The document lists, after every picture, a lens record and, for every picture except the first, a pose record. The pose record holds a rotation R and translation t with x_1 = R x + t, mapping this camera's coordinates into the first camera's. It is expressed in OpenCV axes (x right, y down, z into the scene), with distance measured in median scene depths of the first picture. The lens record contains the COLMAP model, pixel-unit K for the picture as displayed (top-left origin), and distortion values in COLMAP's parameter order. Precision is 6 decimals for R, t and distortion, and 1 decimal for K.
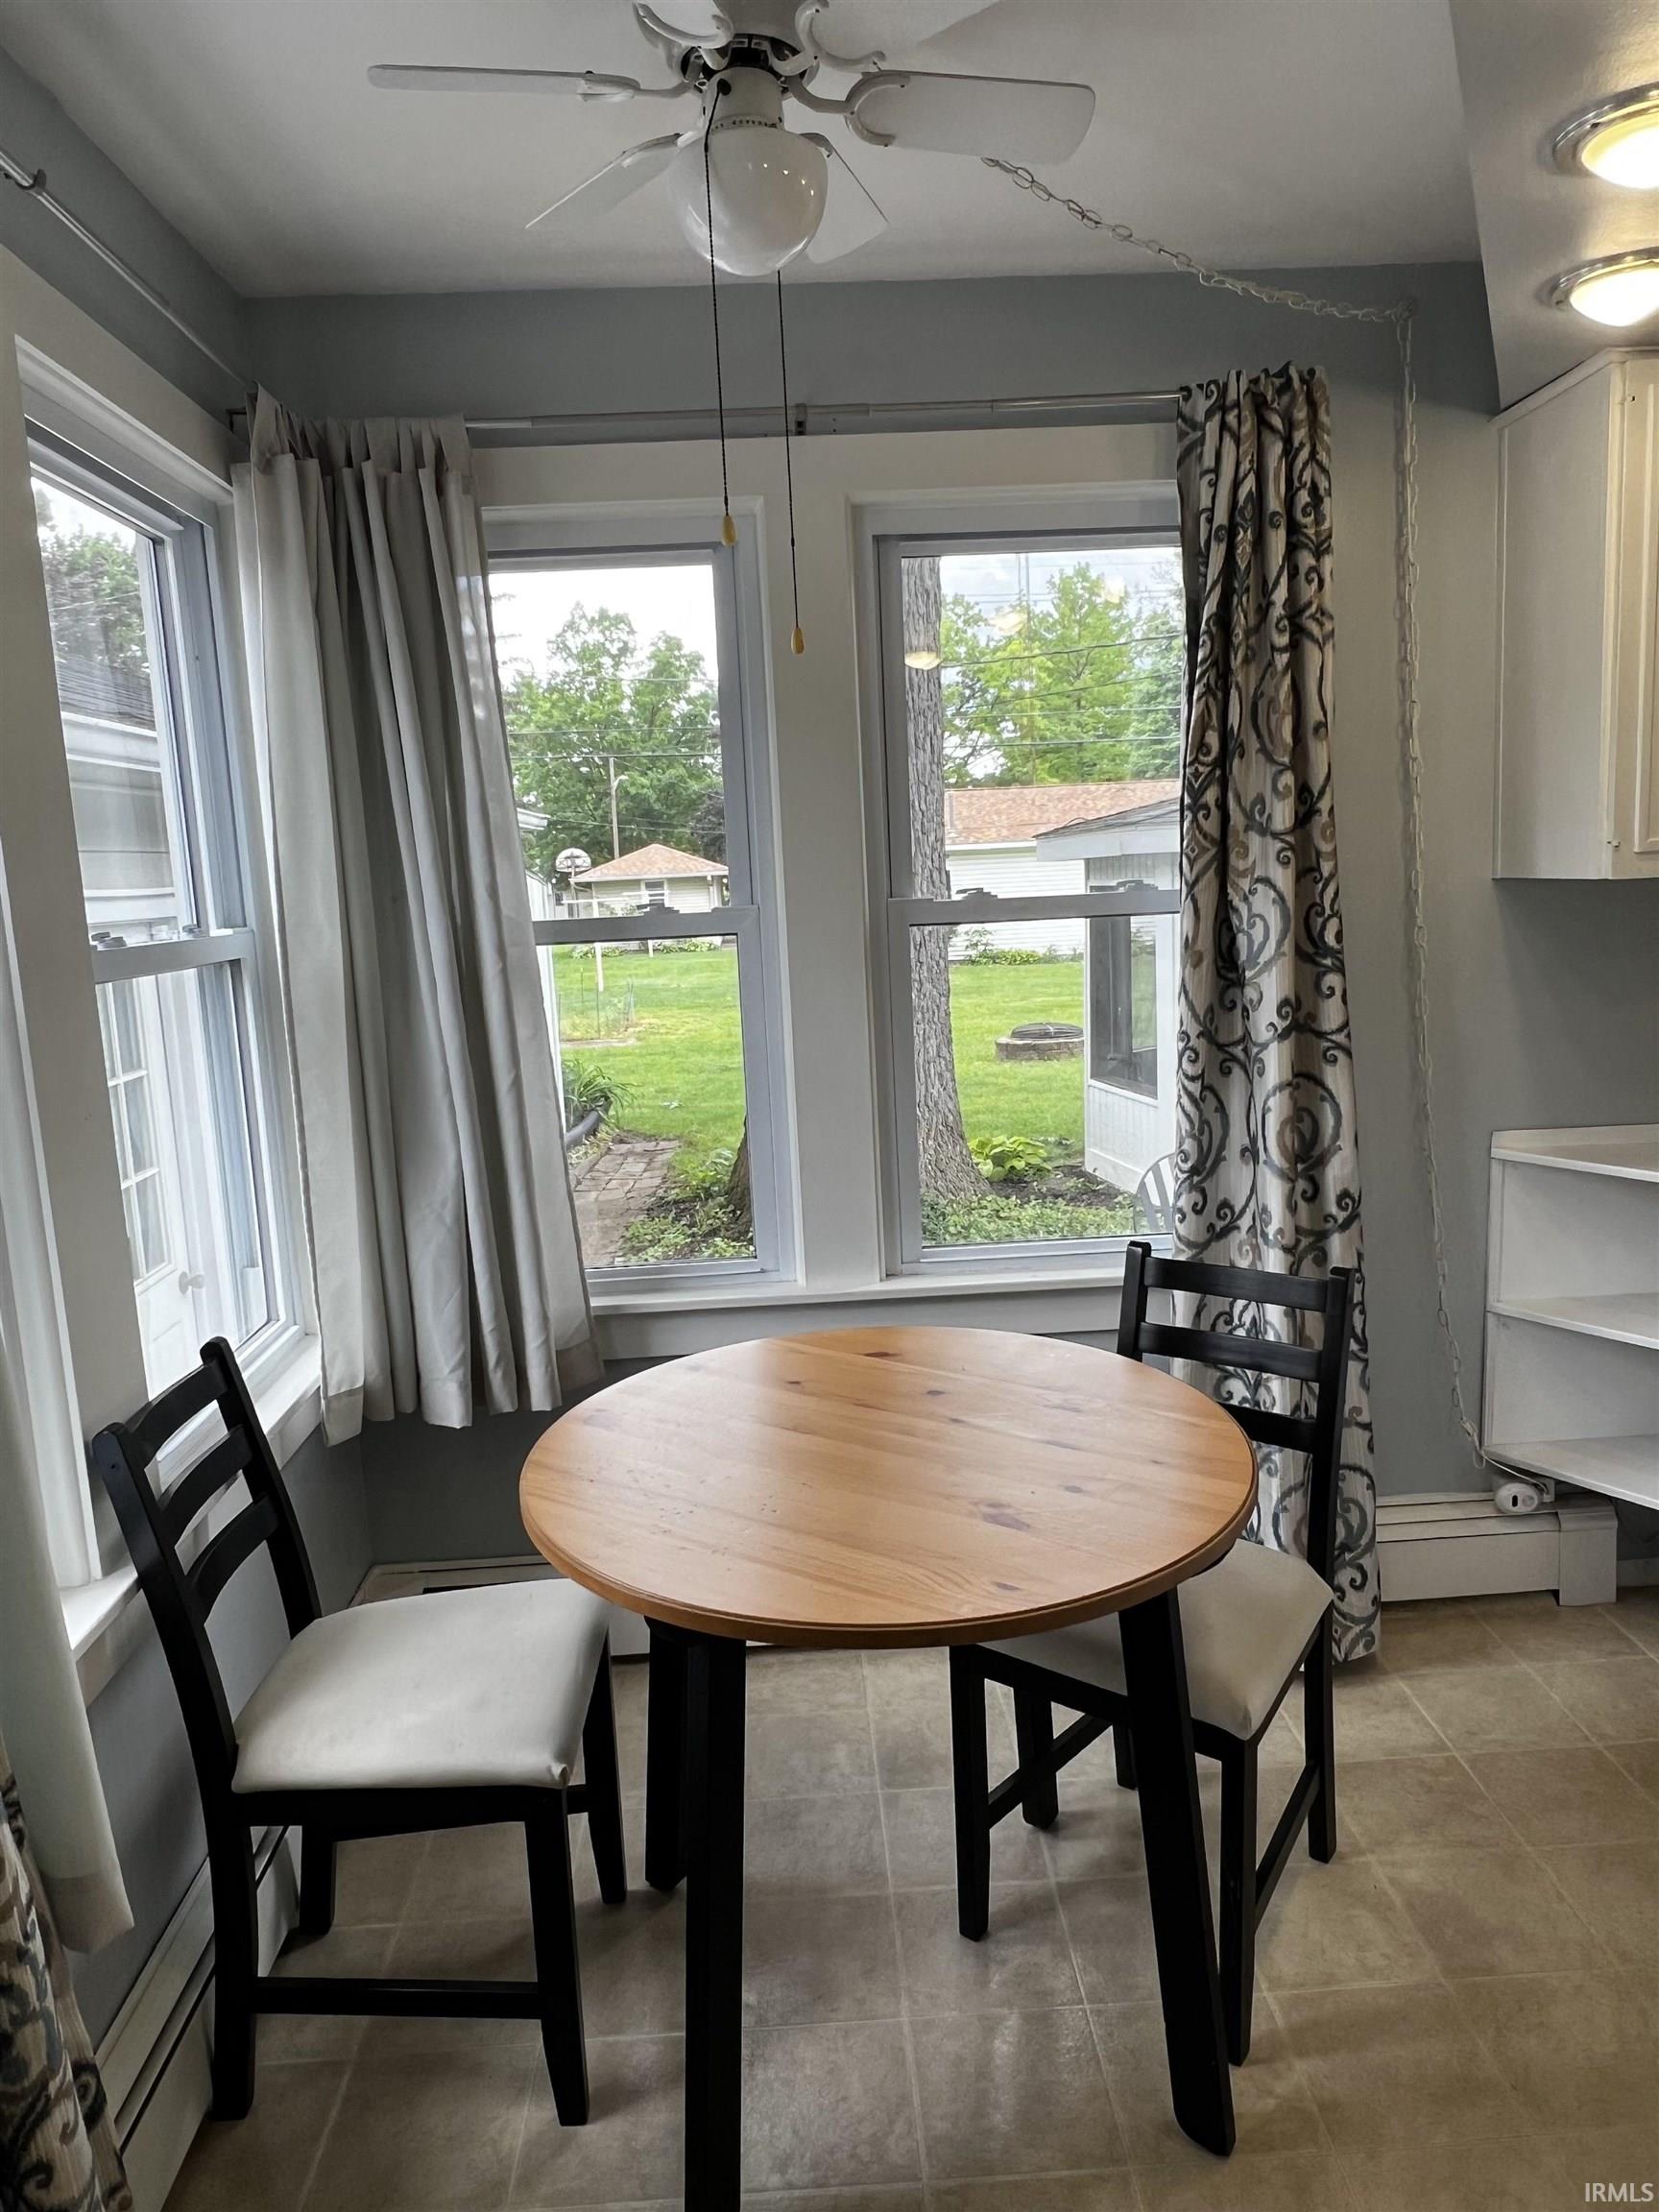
lens RADIAL K [[1454.7, 0, 829.5], [0, 1454.7, 1104.4], [0, 0, 1]] dist [0.001081, -0.000243]
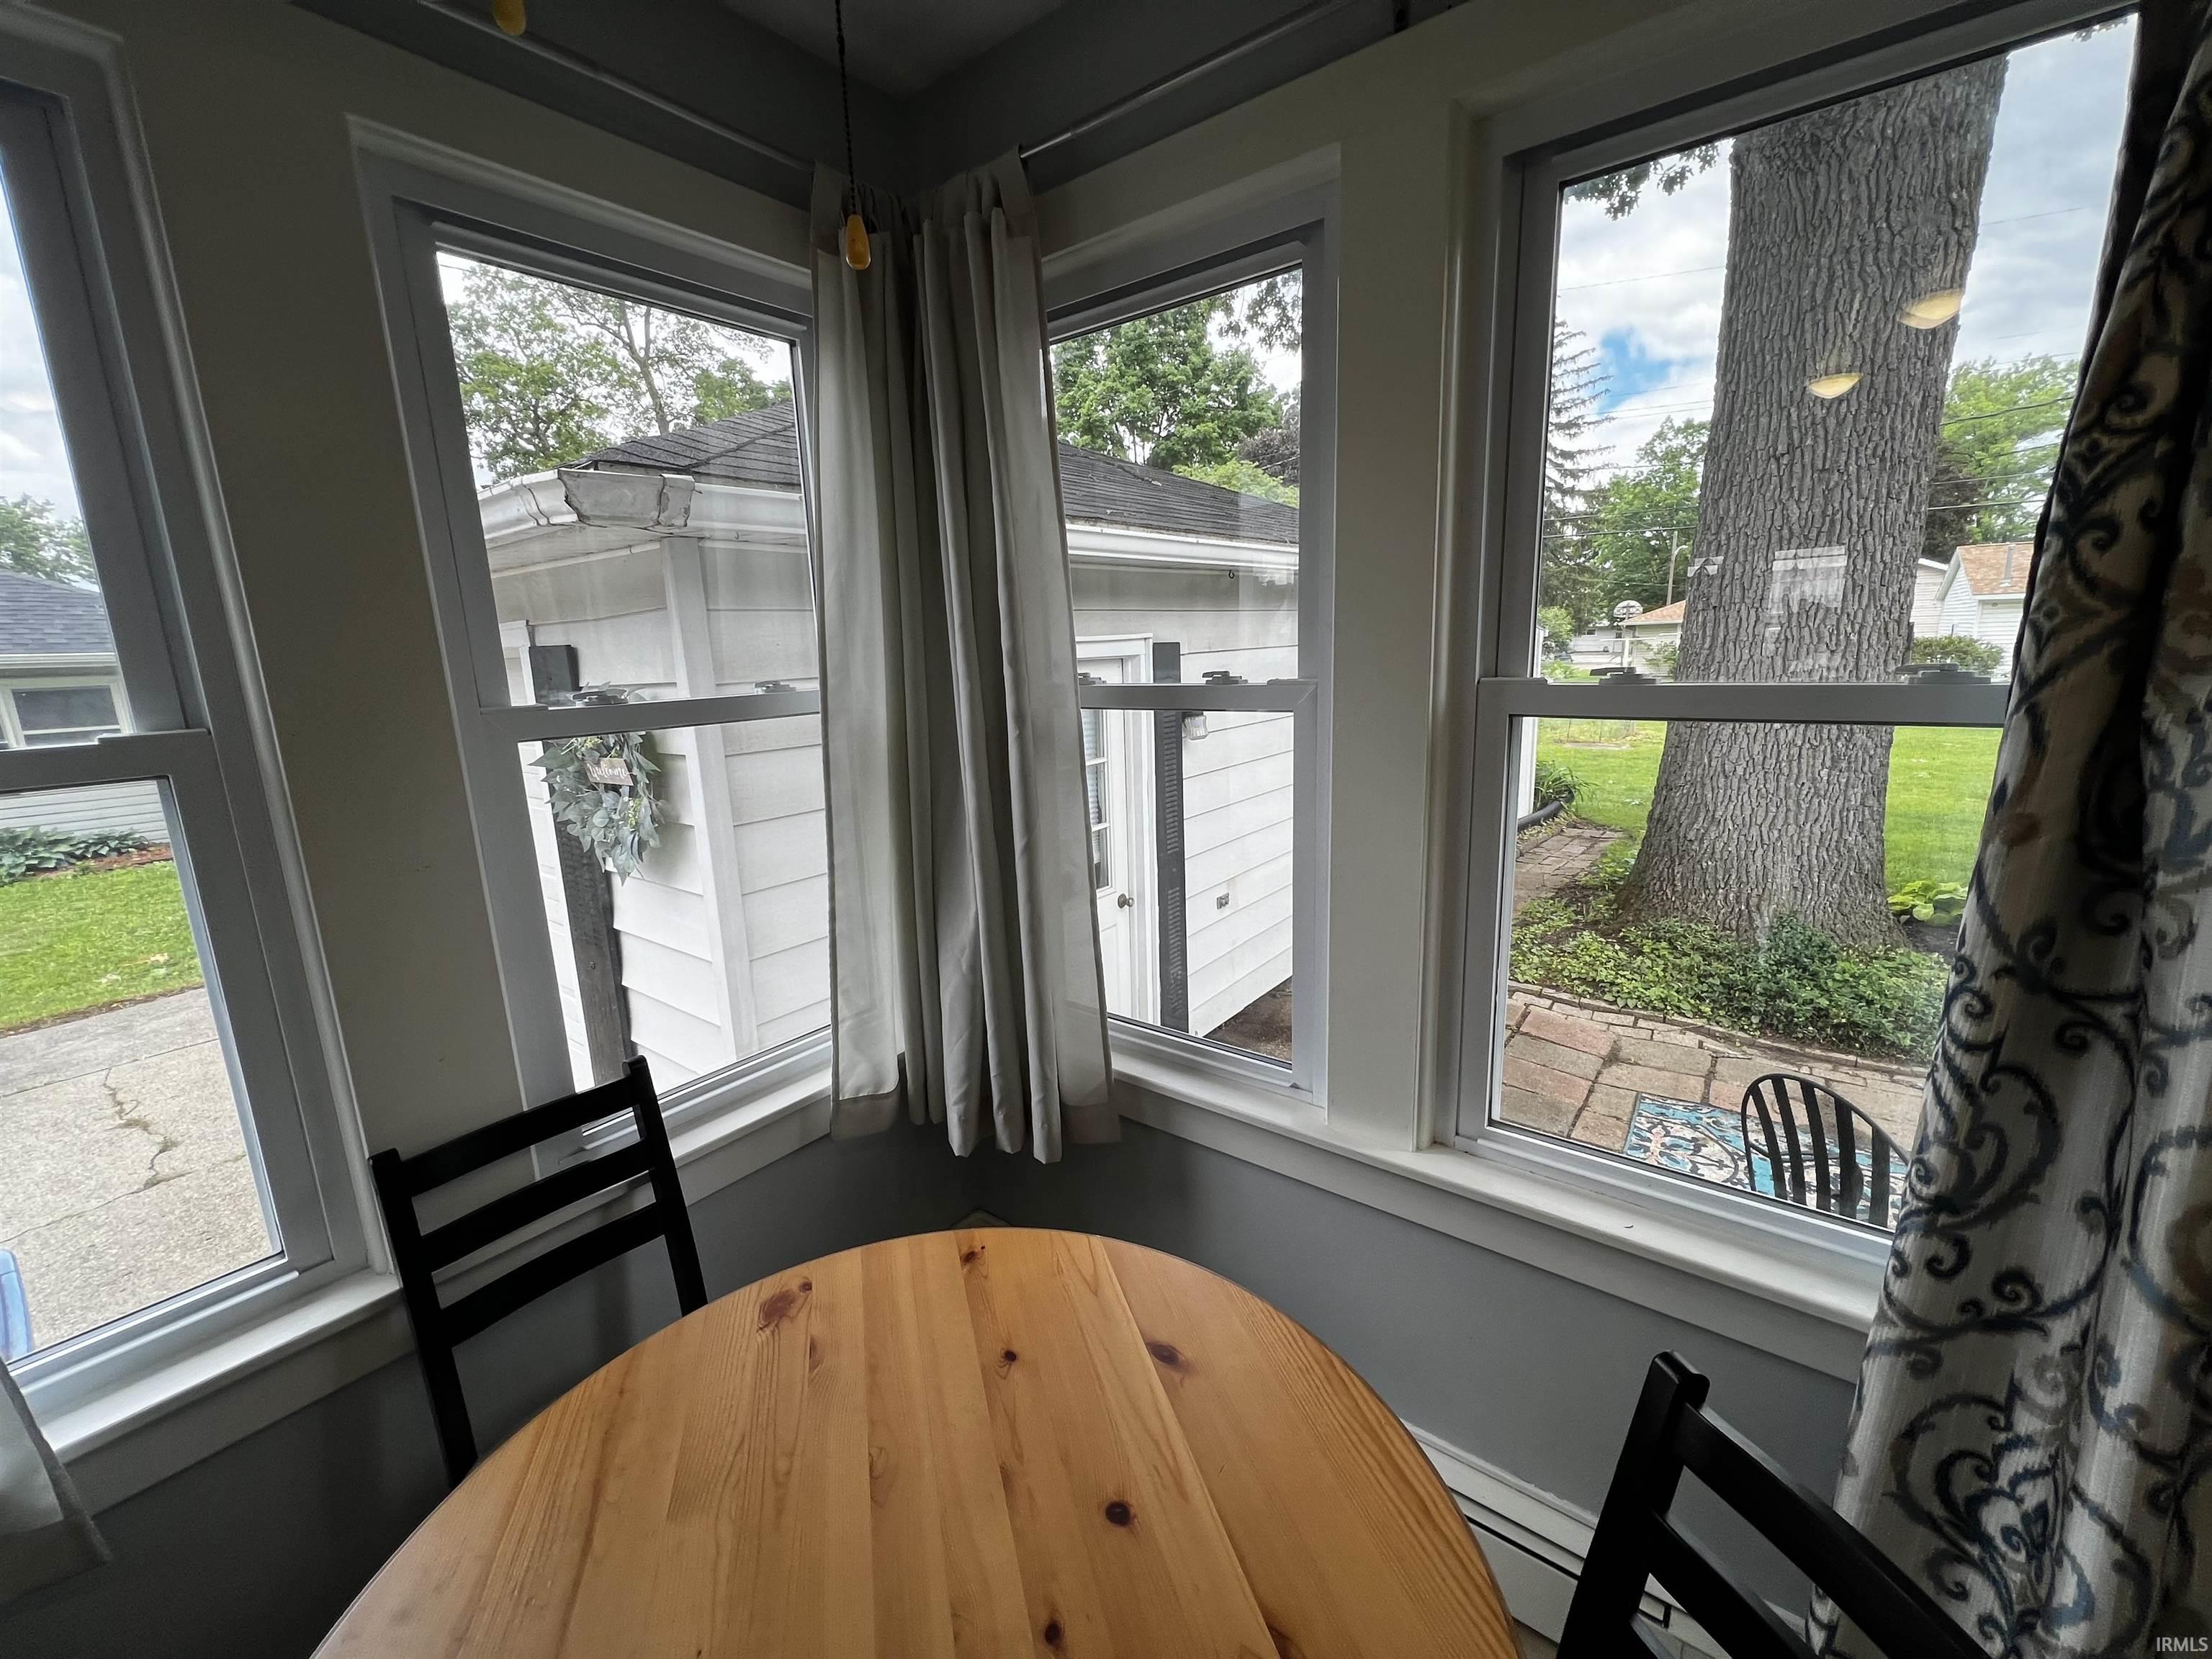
lens RADIAL K [[885.1, 0, 1103.5], [0, 885.1, 825.3], [0, 0, 1]] dist [-0.000151, -0.000619]
pose [[0.760601, 0.151308, -0.631341, 0.197260], [-0.104776, 0.988323, 0.110635, -0.099364], [0.640709, -0.017999, 0.767573, 0.538554]]
